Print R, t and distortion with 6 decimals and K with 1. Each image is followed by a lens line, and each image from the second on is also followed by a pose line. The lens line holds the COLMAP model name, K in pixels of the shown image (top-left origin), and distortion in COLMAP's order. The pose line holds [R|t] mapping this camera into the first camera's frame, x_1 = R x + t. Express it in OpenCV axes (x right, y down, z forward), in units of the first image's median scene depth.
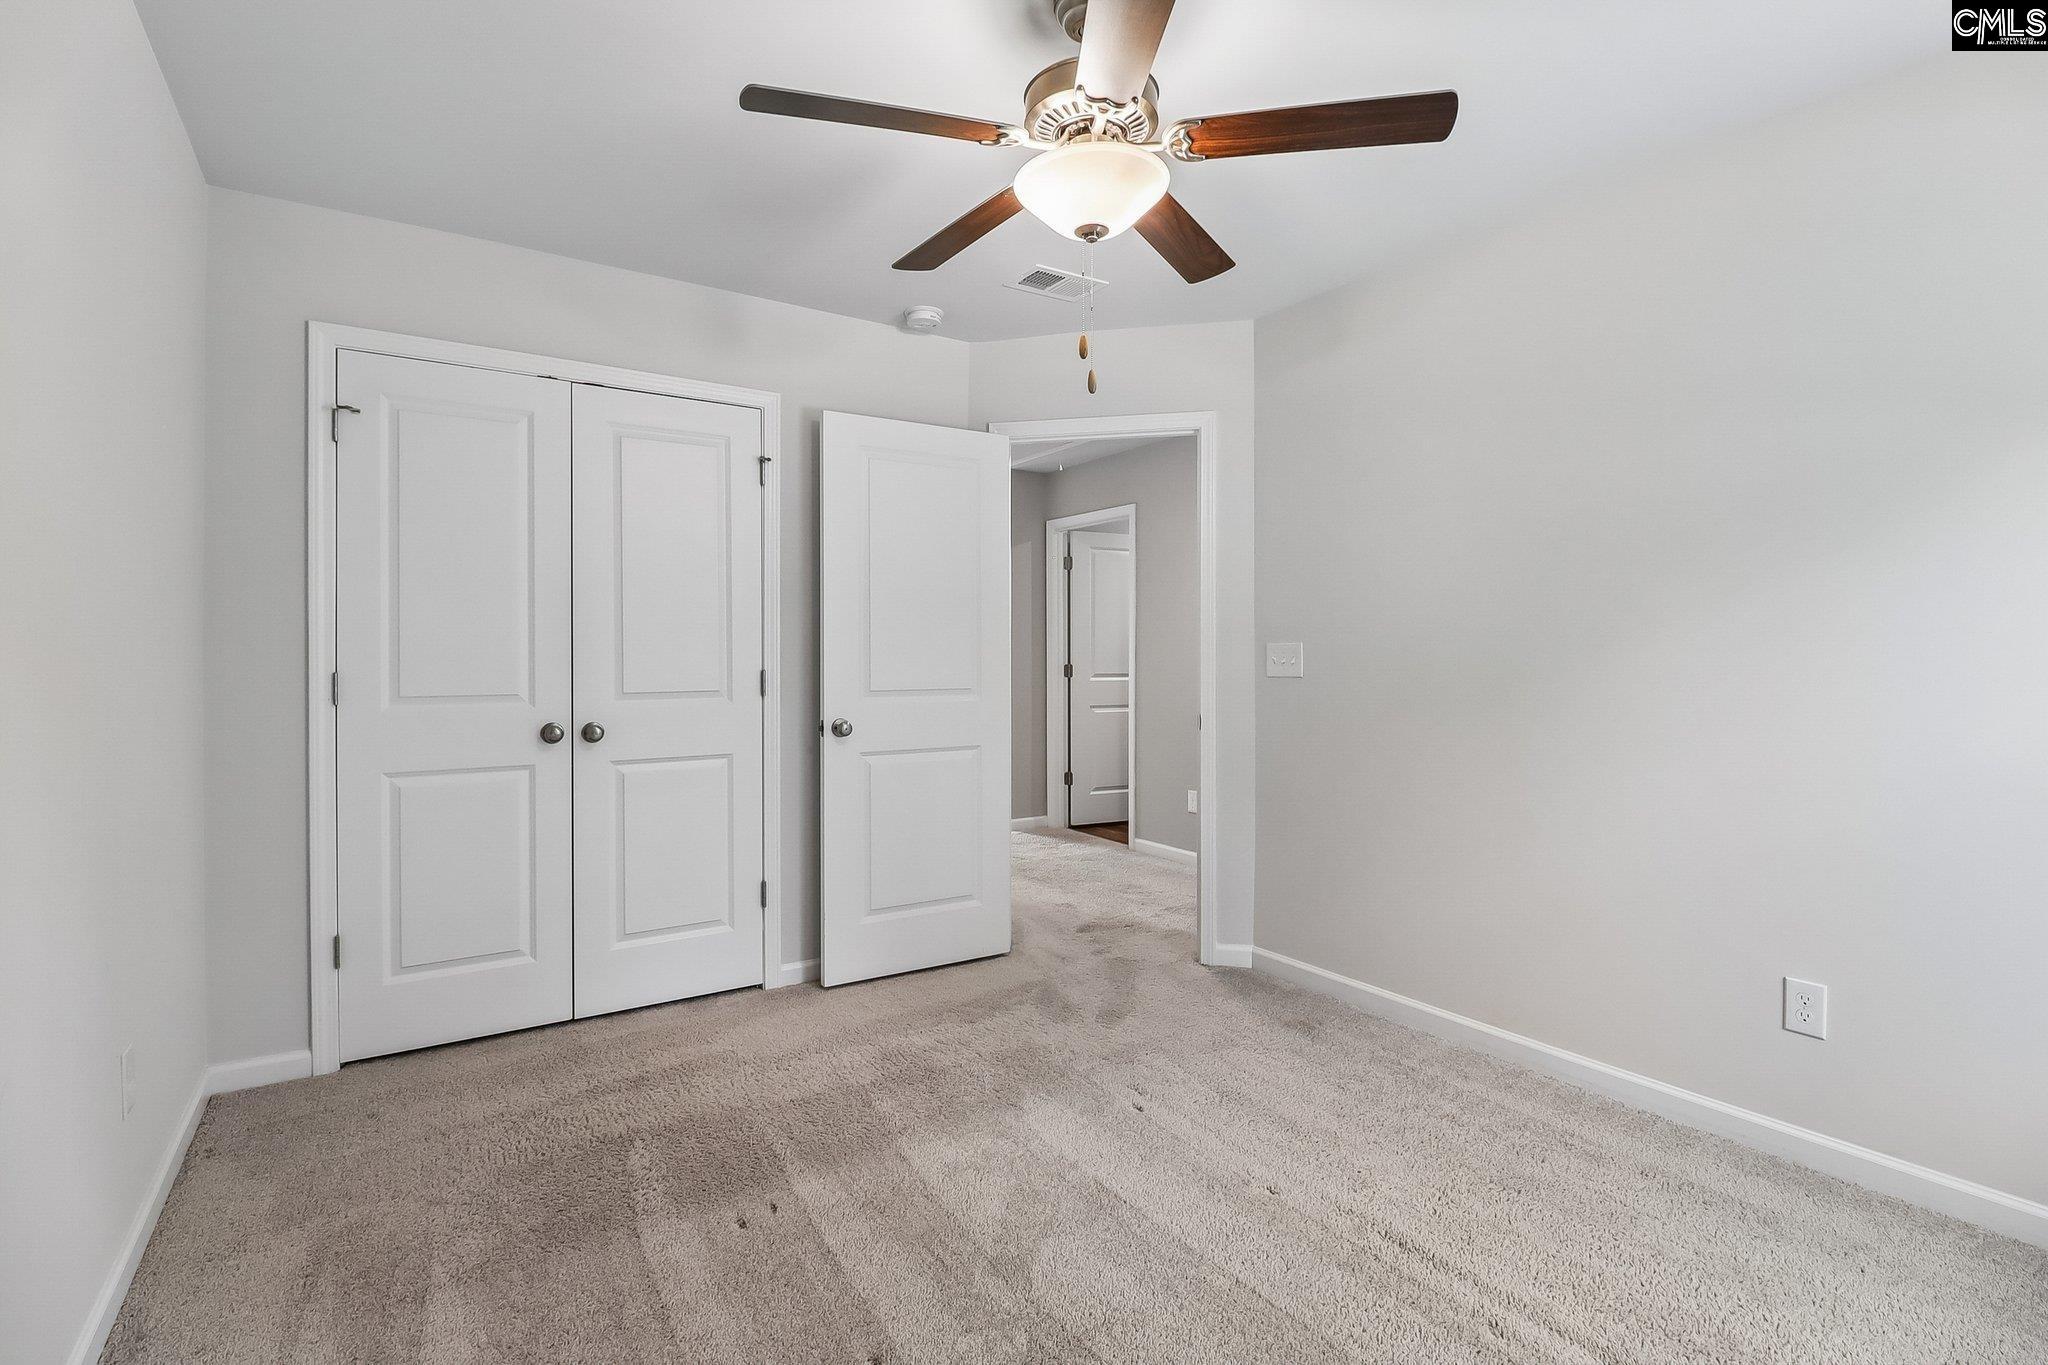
lens RADIAL K [[943.0, 0, 1039.0], [0, 943.0, 667.9], [0, 0, 1]] dist [-0.002959, -0.010567]
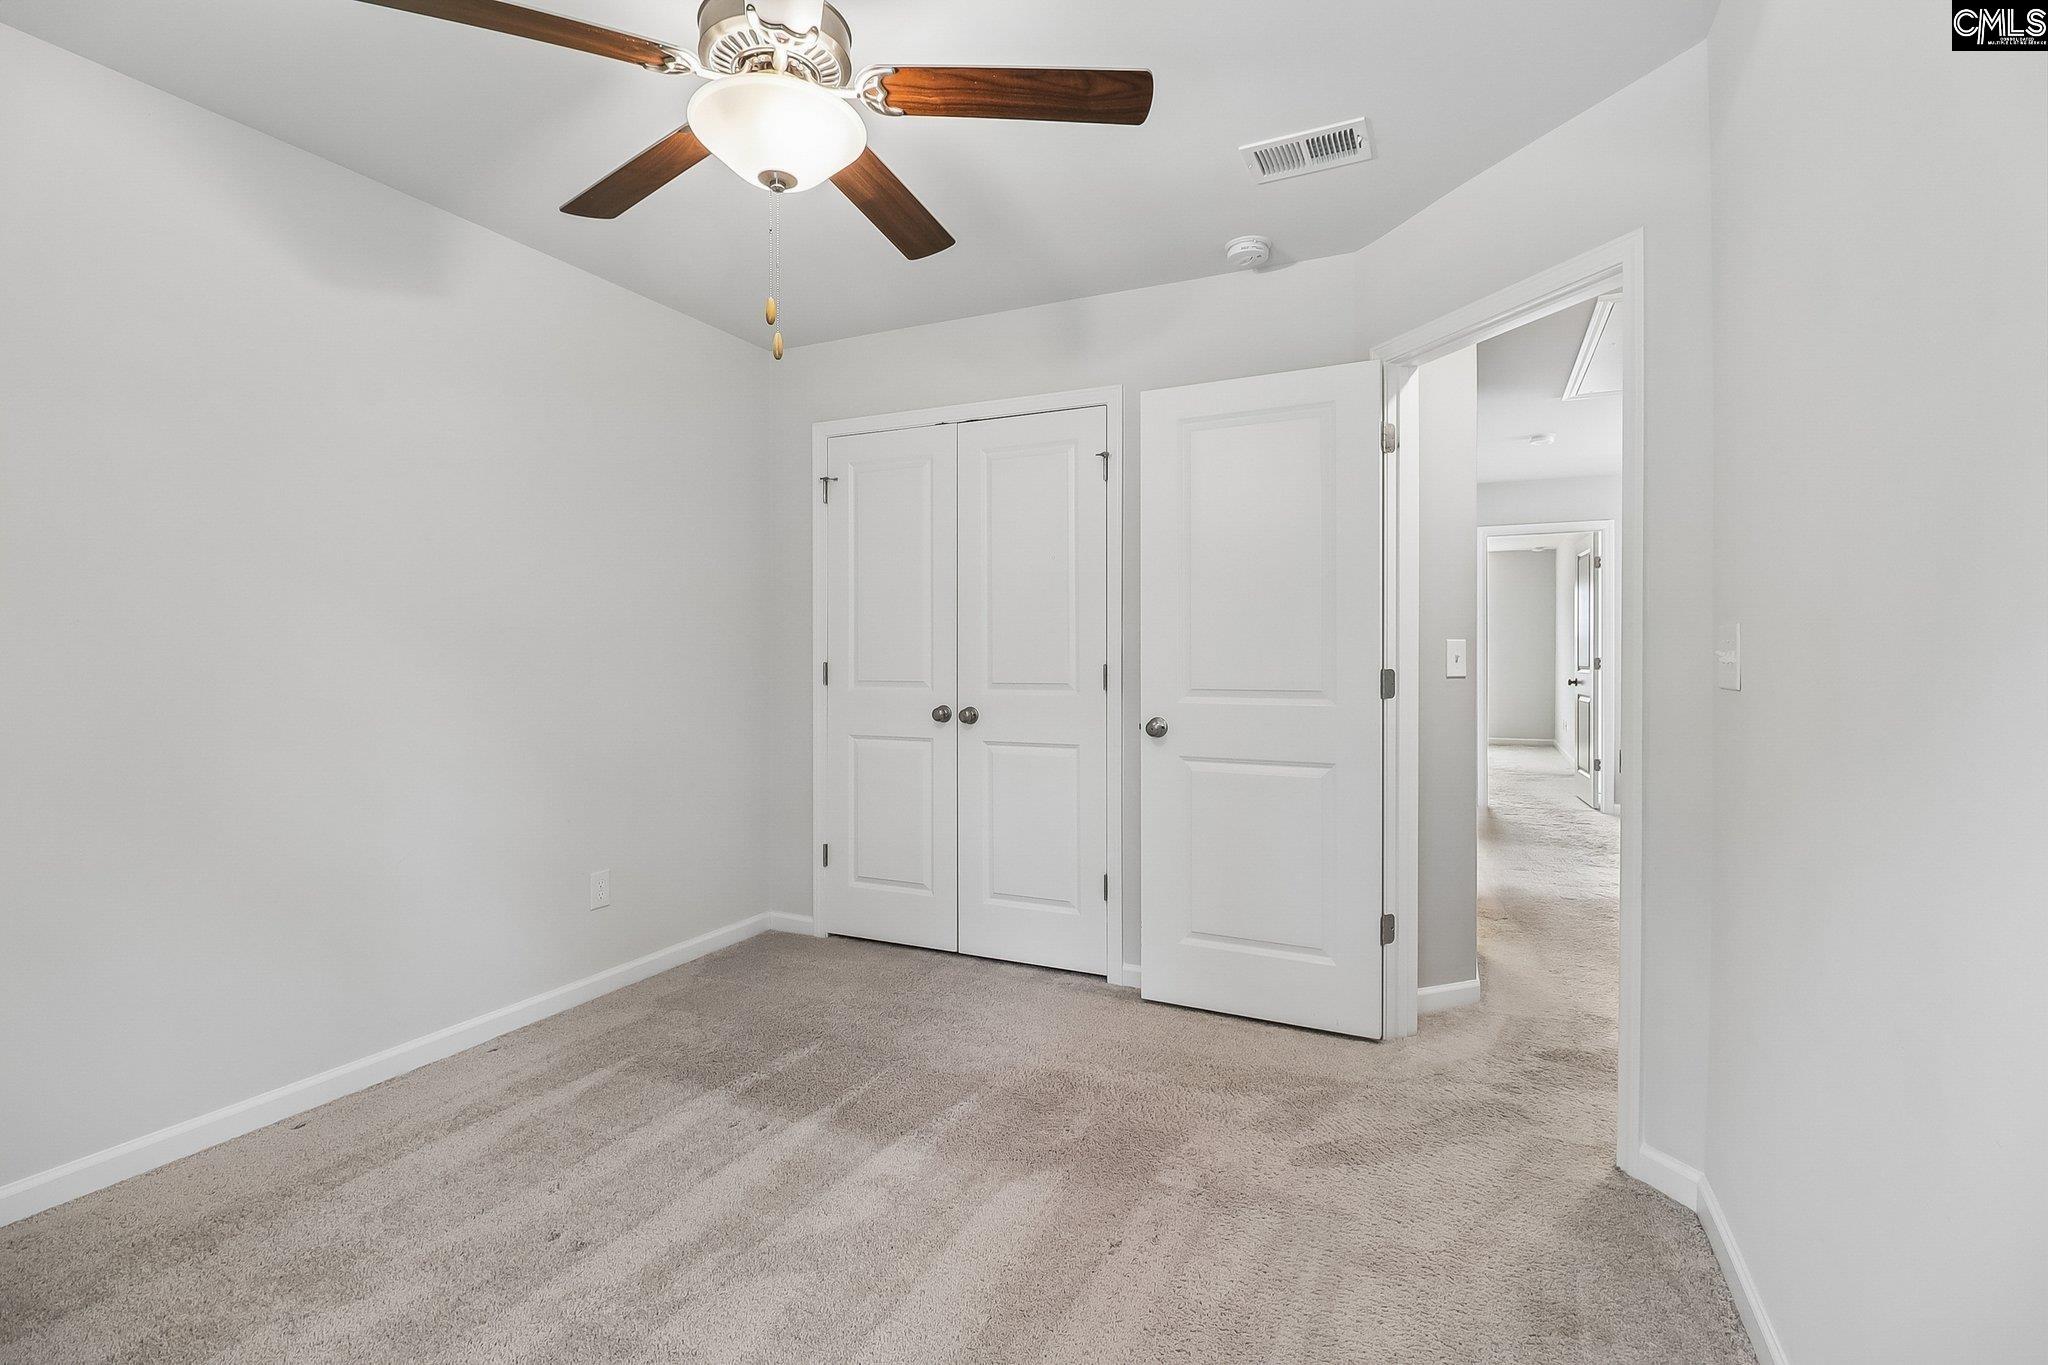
lens RADIAL K [[943.0, 0, 1021.3], [0, 943.0, 669.0], [0, 0, 1]] dist [-0.002959, -0.010567]
pose [[0.516098, 0.013405, -0.856425, 0.575189], [-0.009670, 0.999905, 0.009824, -0.002030], [0.856475, 0.003212, 0.516178, 0.446279]]
